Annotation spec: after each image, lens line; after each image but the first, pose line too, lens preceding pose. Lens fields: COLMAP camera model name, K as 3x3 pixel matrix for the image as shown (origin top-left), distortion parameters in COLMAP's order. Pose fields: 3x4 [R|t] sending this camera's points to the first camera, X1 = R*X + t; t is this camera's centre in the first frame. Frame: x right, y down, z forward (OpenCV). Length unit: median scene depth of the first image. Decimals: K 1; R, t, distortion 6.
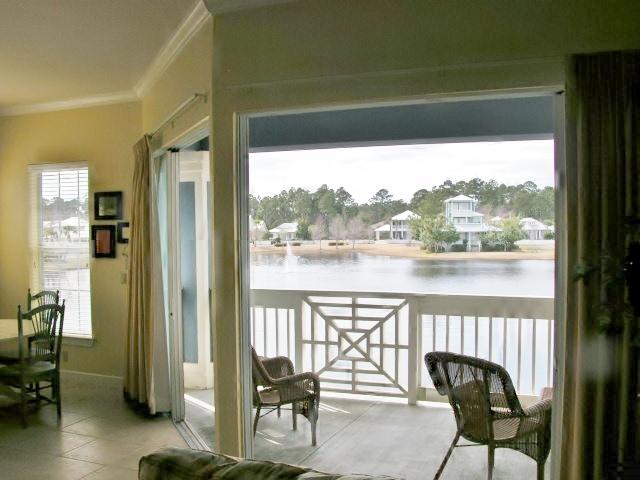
lens RADIAL K [[650.8, 0, 320.0], [0, 650.8, 240.0], [0, 0, 1]] dist [-0.095060, 0.006925]
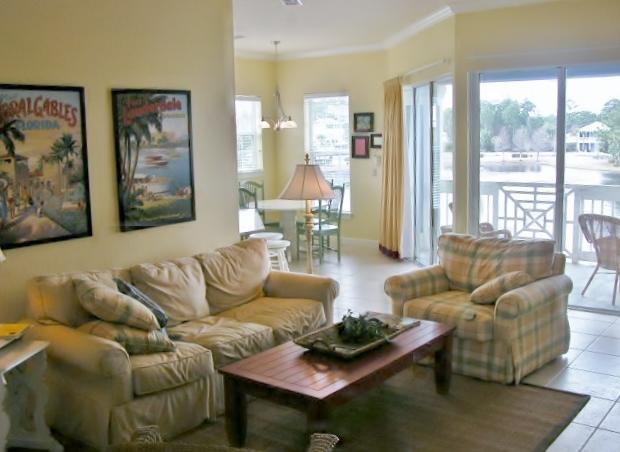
lens RADIAL K [[677.4, 0, 310.0], [0, 677.4, 226.0], [0, 0, 1]] dist [-0.150815, 0.032052]
pose [[0.961756, 0.028219, -0.272450, -0.022782], [0.001685, 0.994051, 0.108907, 0.013597], [0.273902, -0.105201, 0.955987, -0.526182]]
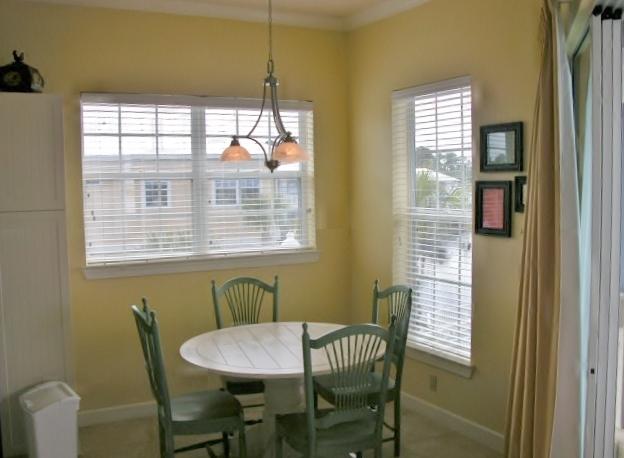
lens RADIAL K [[681.7, 0, 312.0], [0, 681.7, 229.0], [0, 0, 1]] dist [-0.150815, 0.032052]
pose [[0.782296, 0.041410, -0.621529, -0.079355], [-0.015084, 0.998755, 0.047557, -0.005789], [0.622725, -0.027828, 0.781946, 0.412336]]
